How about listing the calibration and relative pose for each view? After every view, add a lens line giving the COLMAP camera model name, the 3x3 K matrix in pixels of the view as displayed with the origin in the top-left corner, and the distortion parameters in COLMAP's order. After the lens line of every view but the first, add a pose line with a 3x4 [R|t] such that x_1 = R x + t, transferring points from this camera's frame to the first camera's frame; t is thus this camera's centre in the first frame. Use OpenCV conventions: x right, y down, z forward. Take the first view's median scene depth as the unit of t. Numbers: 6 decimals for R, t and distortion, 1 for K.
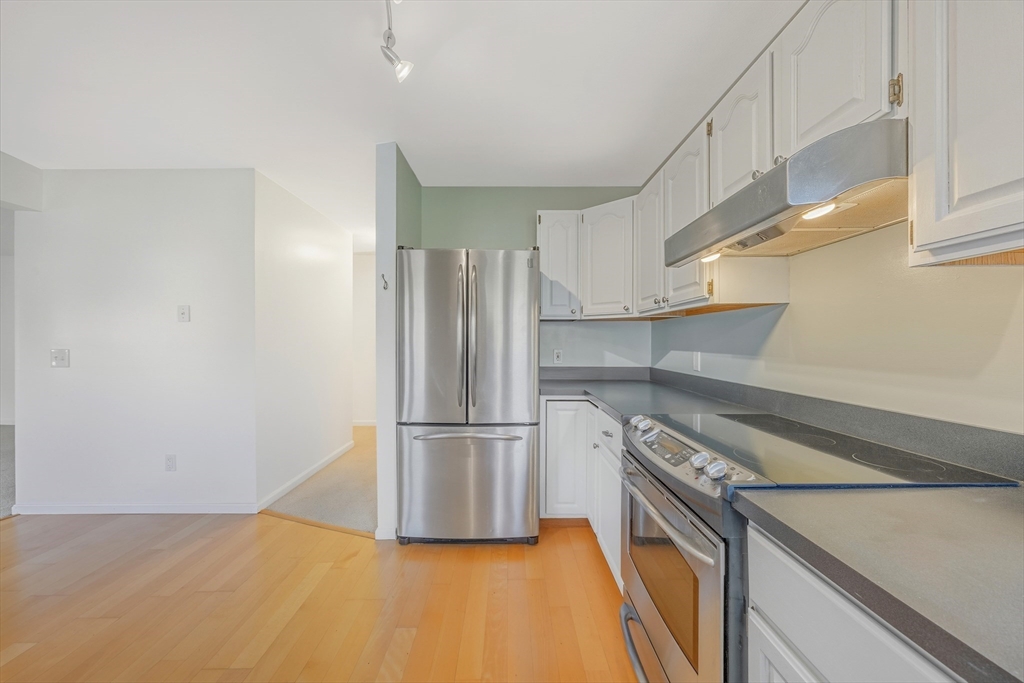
lens RADIAL K [[399.9, 0, 508.8], [0, 399.9, 342.8], [0, 0, 1]] dist [-0.001159, -0.000376]
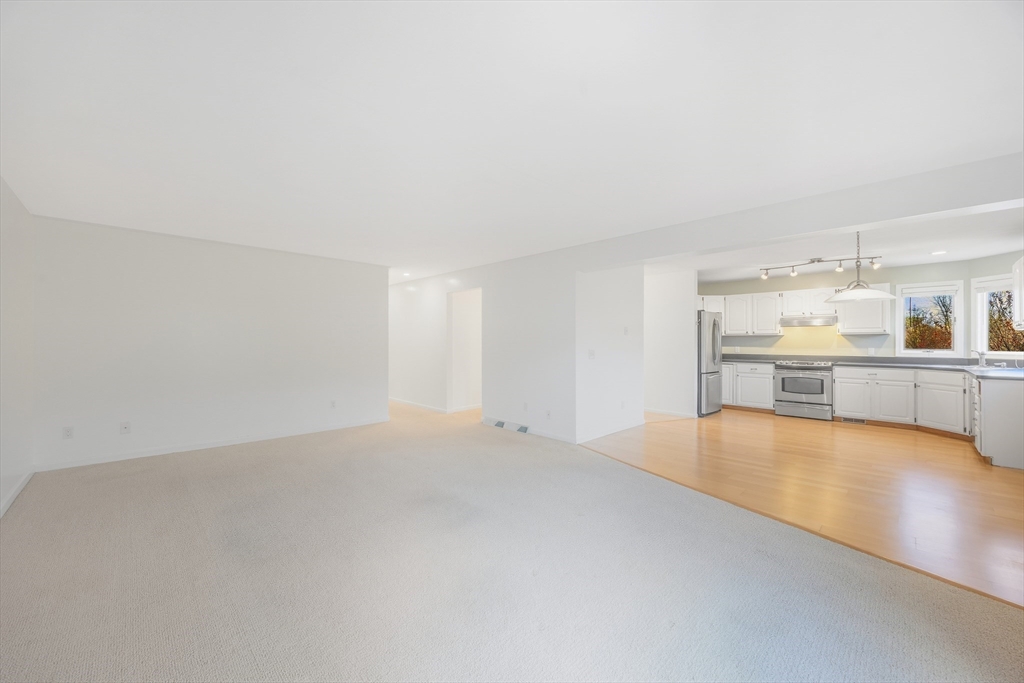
lens RADIAL K [[388.8, 0, 519.9], [0, 388.8, 341.4], [0, 0, 1]] dist [0.000012, -0.000675]
pose [[0.724484, -0.002191, 0.689288, -2.841527], [0.005366, 0.999983, -0.002461, -0.021345], [-0.689271, 0.005482, 0.724483, -0.070670]]
